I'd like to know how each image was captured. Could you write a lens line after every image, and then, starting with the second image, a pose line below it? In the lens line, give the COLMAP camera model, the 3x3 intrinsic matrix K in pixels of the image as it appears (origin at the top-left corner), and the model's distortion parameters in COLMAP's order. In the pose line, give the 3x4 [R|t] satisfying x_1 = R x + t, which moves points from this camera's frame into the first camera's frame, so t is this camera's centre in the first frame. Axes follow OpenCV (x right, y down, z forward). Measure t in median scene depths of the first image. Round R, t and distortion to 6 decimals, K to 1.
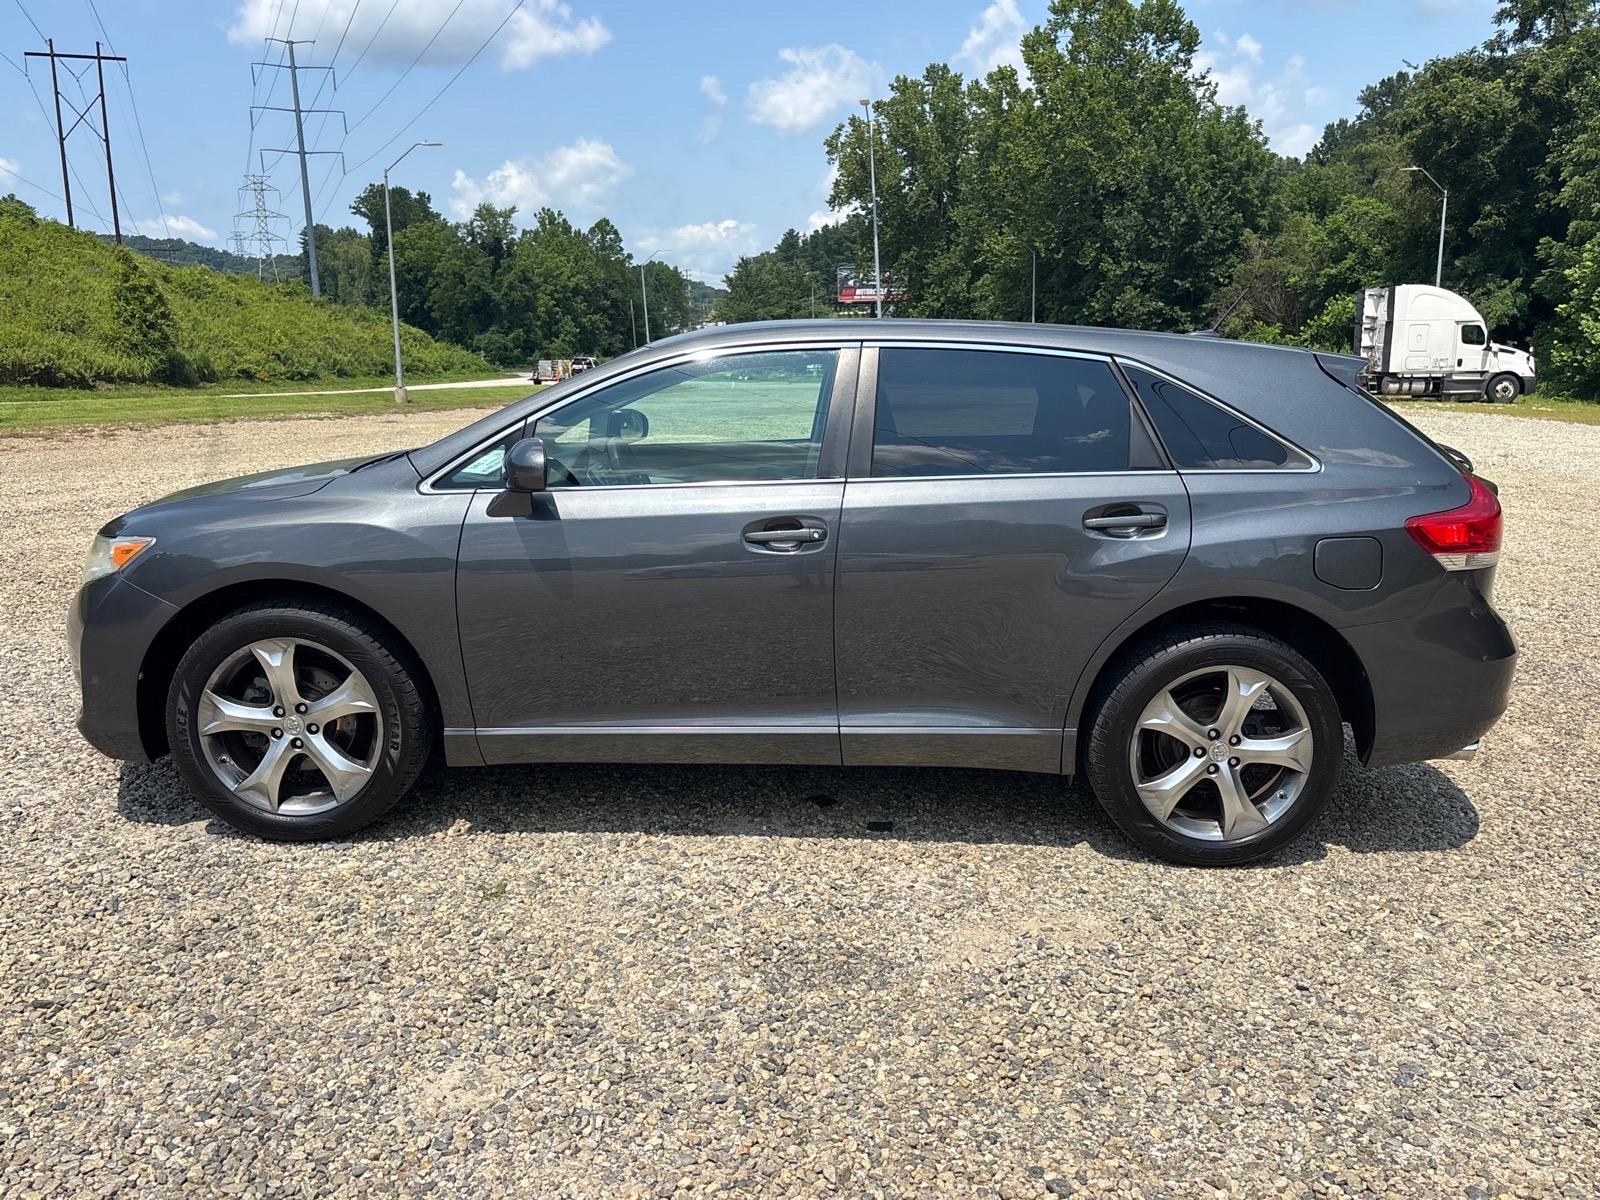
lens RADIAL K [[1301.2, 0, 800.0], [0, 1301.2, 600.0], [0, 0, 1]] dist [0.013331, 0.007372]
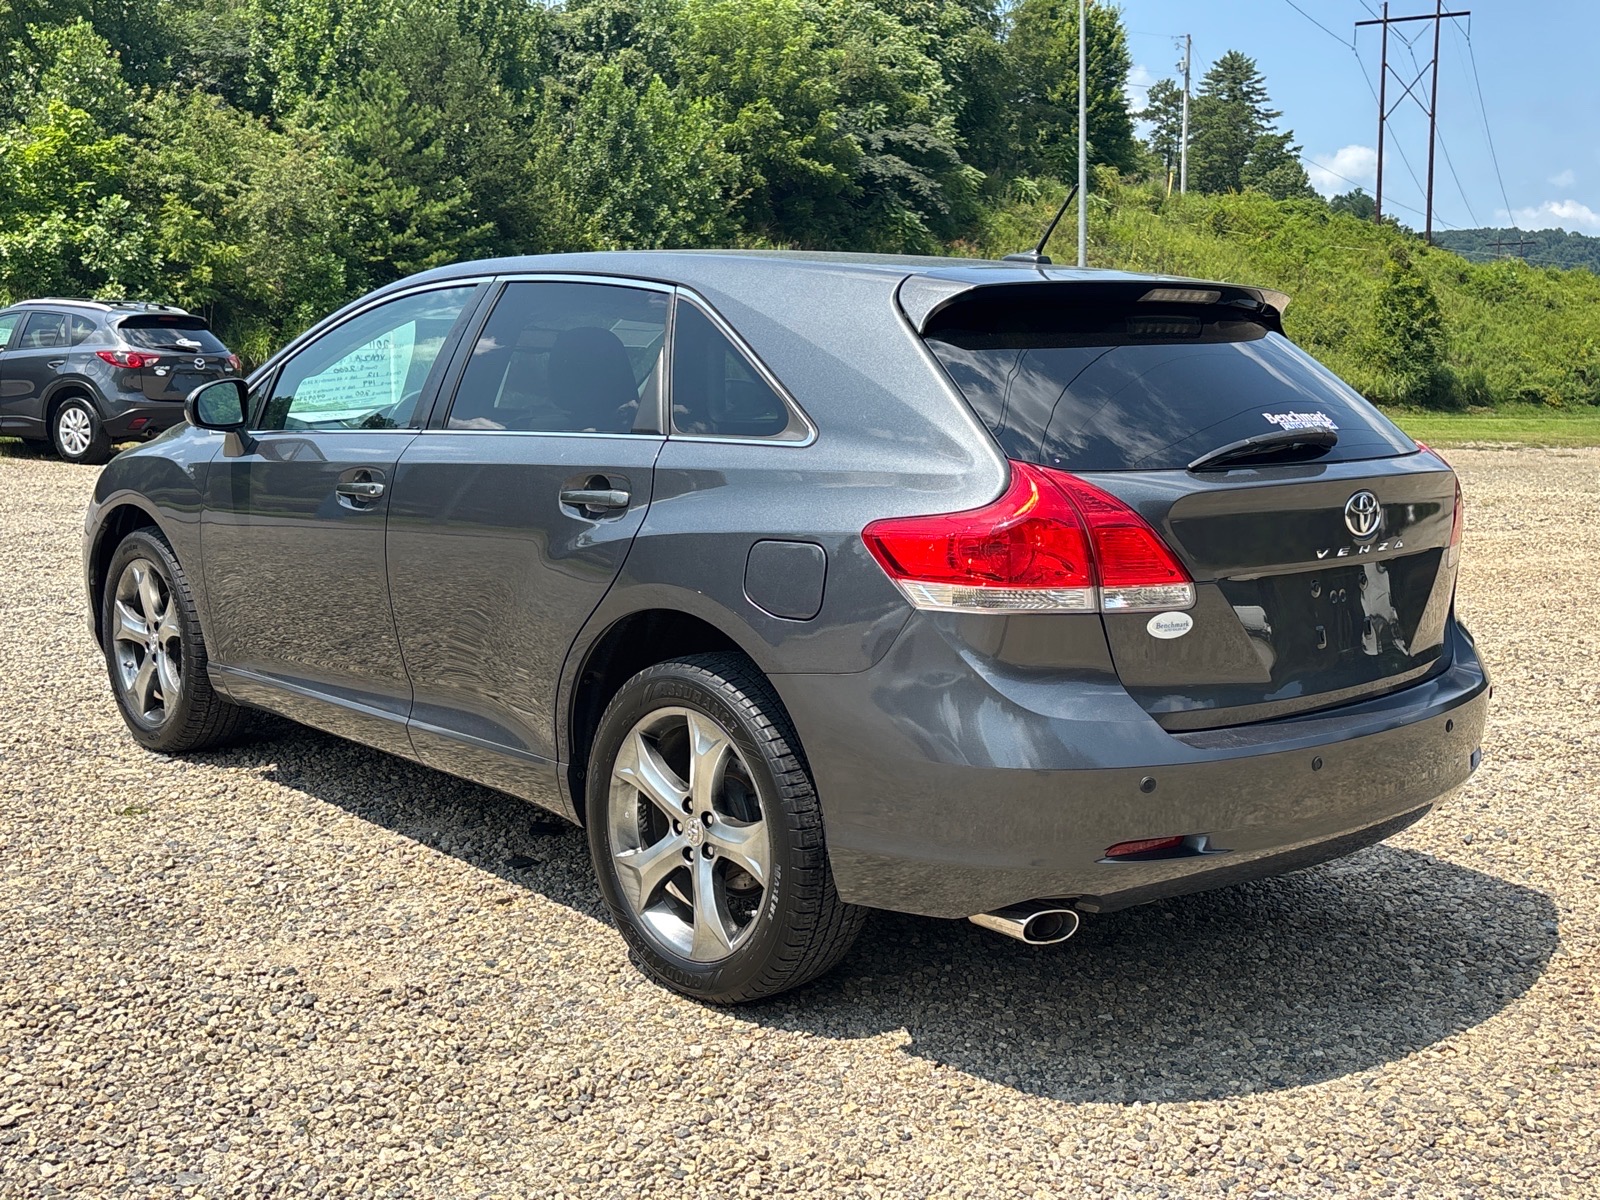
lens RADIAL K [[1699.7, 0, 800.0], [0, 1699.7, 600.0], [0, 0, 1]] dist [-0.005229, 0.052502]
pose [[0.699416, 0.100506, -0.707613, 1.009510], [-0.137161, 0.990536, 0.005119, -0.021713], [0.701430, 0.093476, 0.706582, 0.371259]]
